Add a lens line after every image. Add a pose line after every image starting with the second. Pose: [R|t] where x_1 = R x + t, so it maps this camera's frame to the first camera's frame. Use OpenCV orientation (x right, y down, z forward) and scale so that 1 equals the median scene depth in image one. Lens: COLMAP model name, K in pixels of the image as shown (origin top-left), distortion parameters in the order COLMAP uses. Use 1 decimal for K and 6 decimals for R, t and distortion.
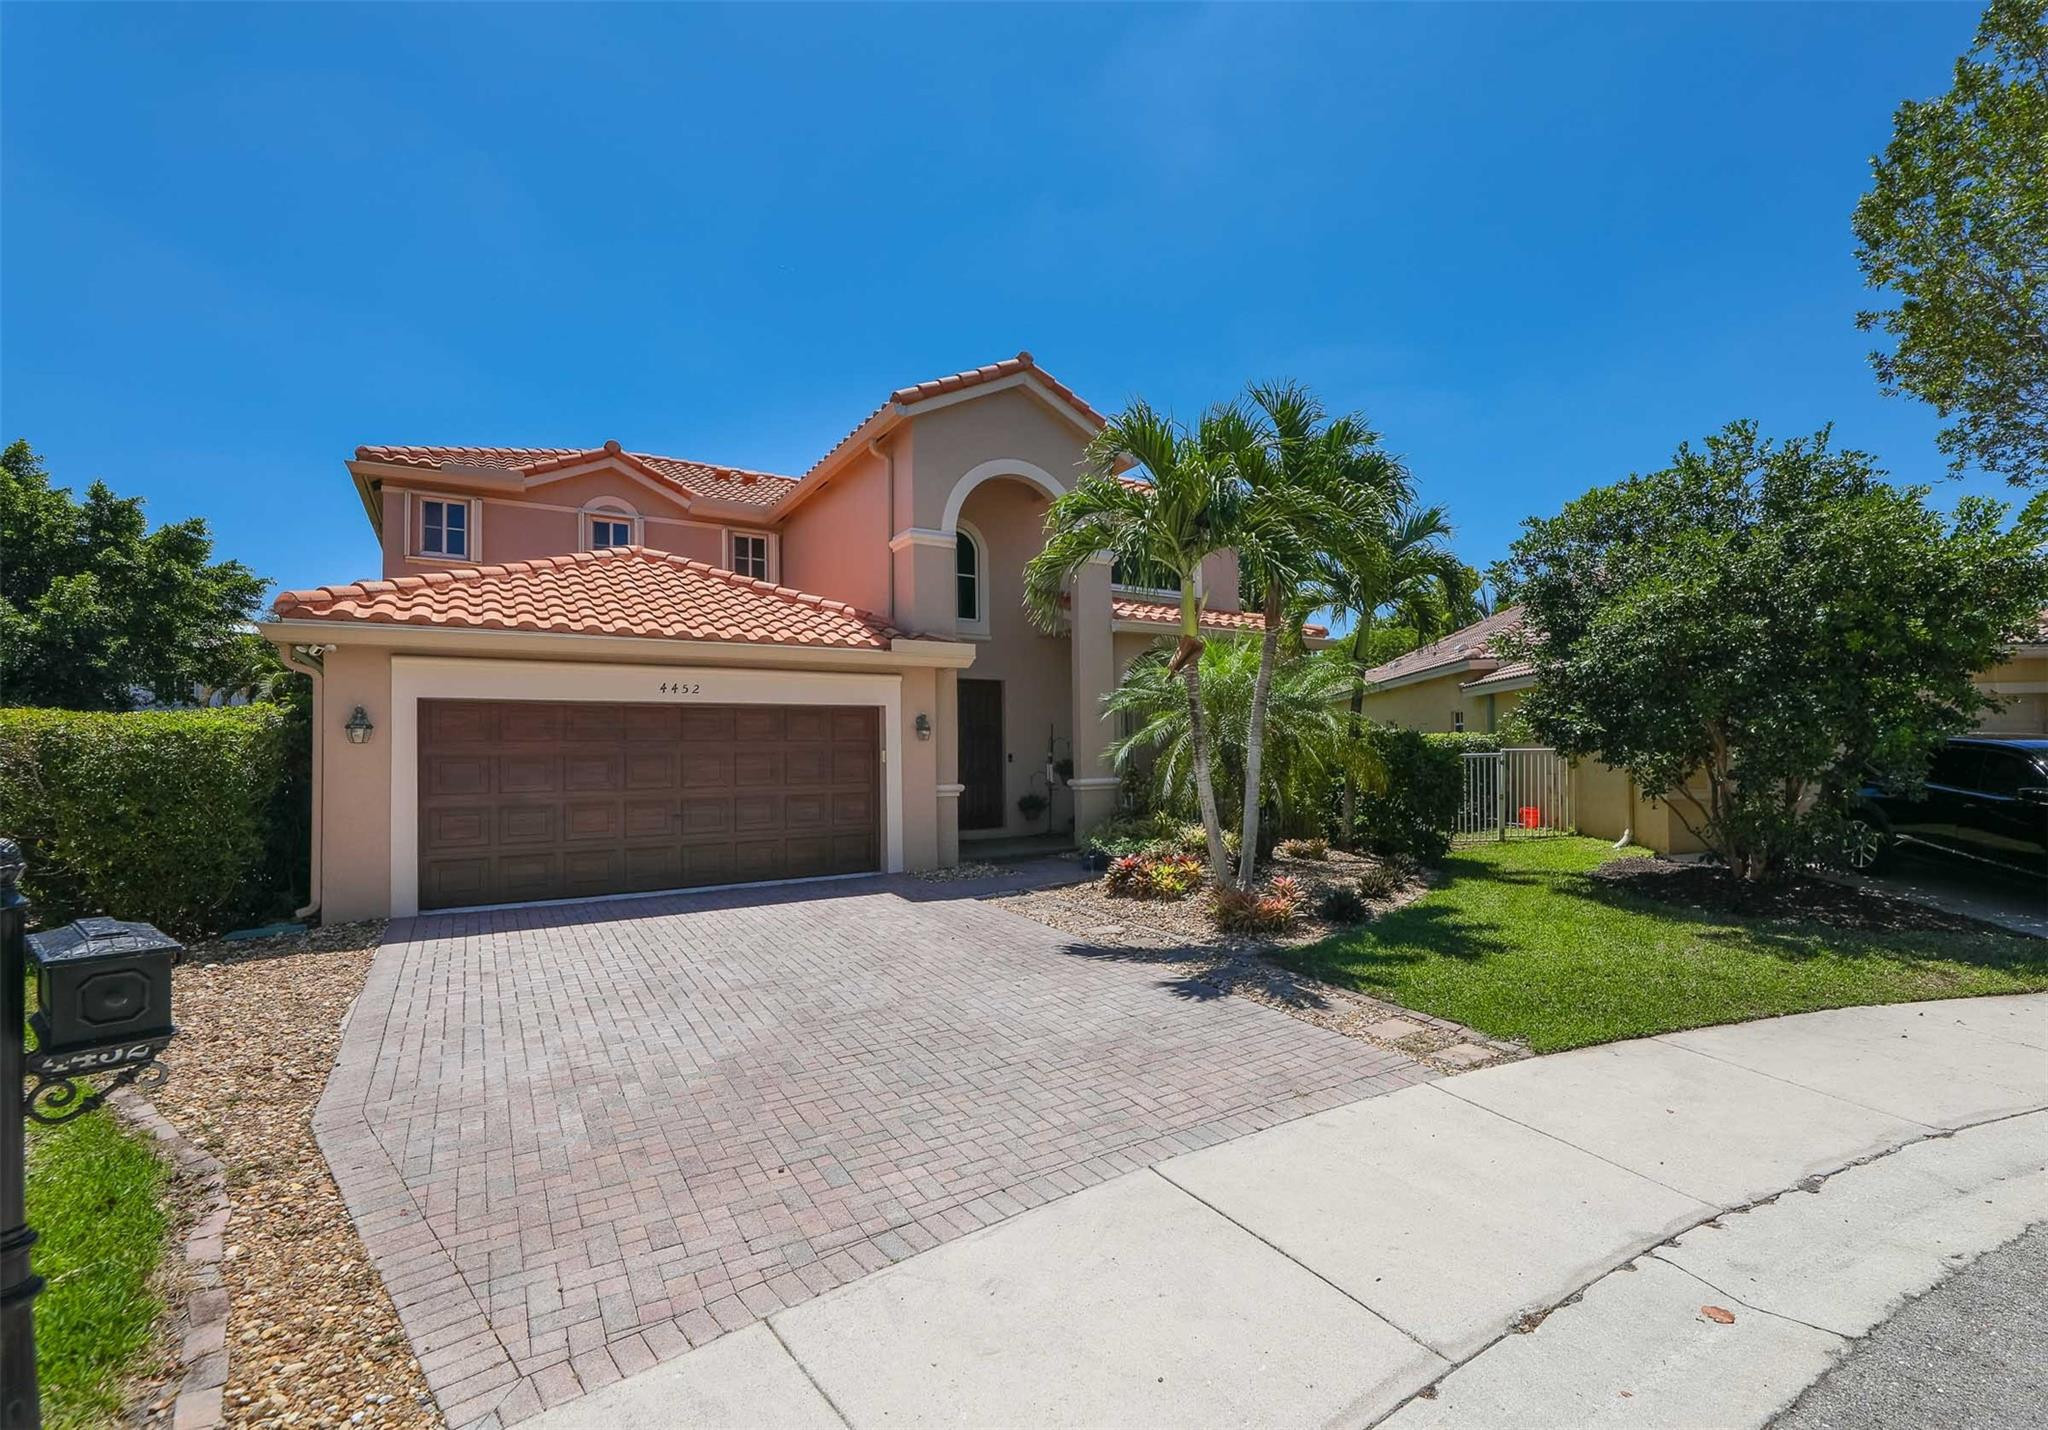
lens RADIAL K [[825.5, 0, 1022.6], [0, 825.5, 752.3], [0, 0, 1]] dist [-0.003038, -0.000264]
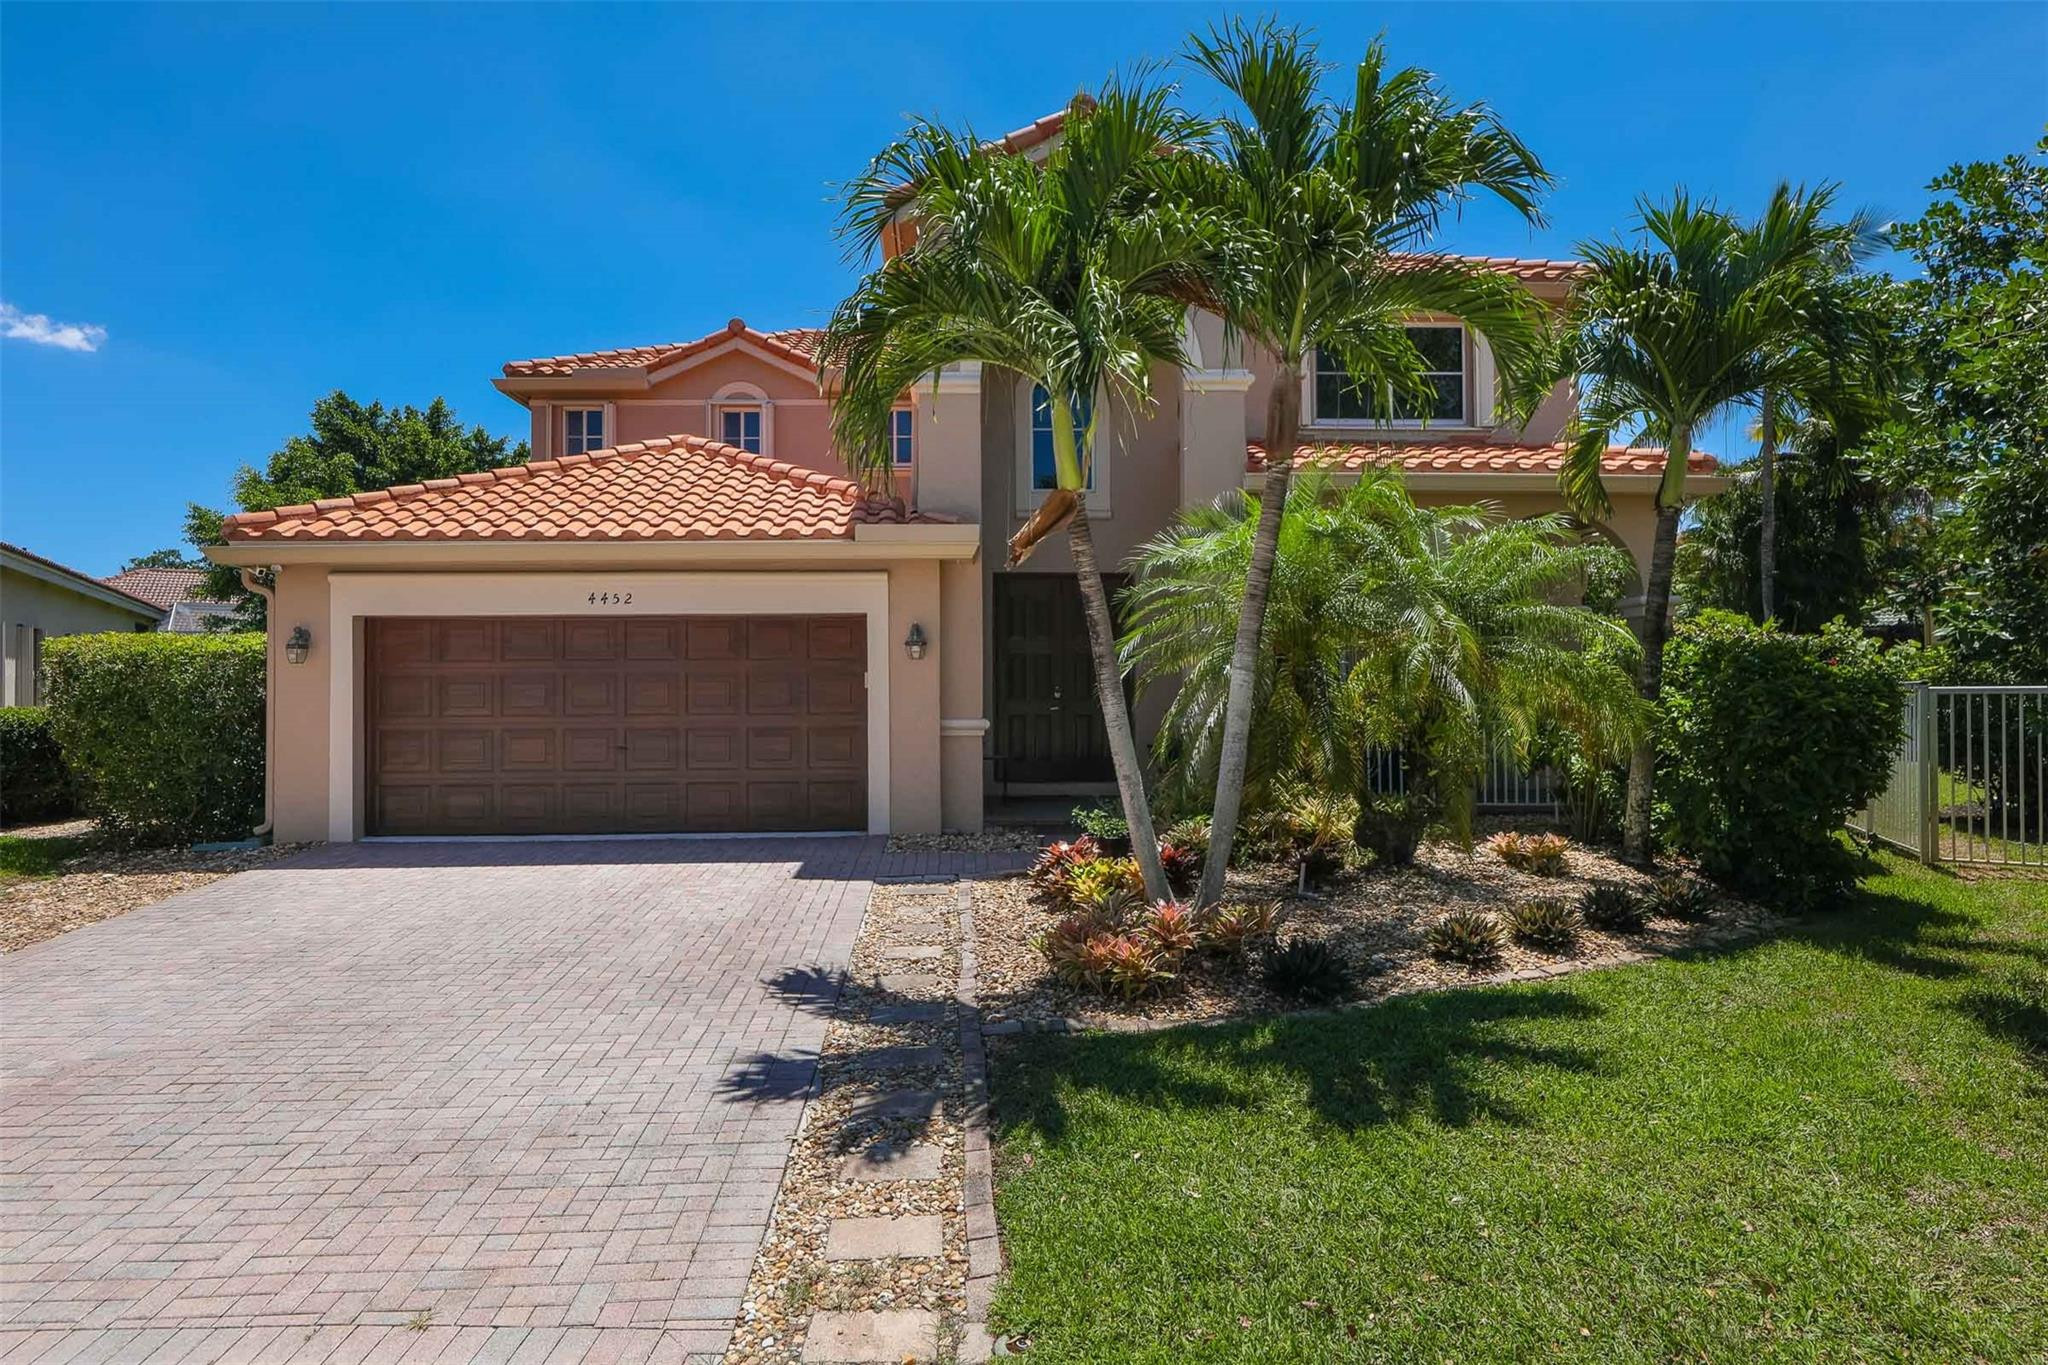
lens RADIAL K [[1023.2, 0, 1024.0], [0, 1023.2, 682.5], [0, 0, 1]] dist [0.001507, 0.000274]
pose [[0.880306, 0.011034, -0.474278, 0.529159], [-0.005007, 0.999890, 0.013968, -0.008966], [0.474380, -0.009922, 0.880264, 0.317449]]
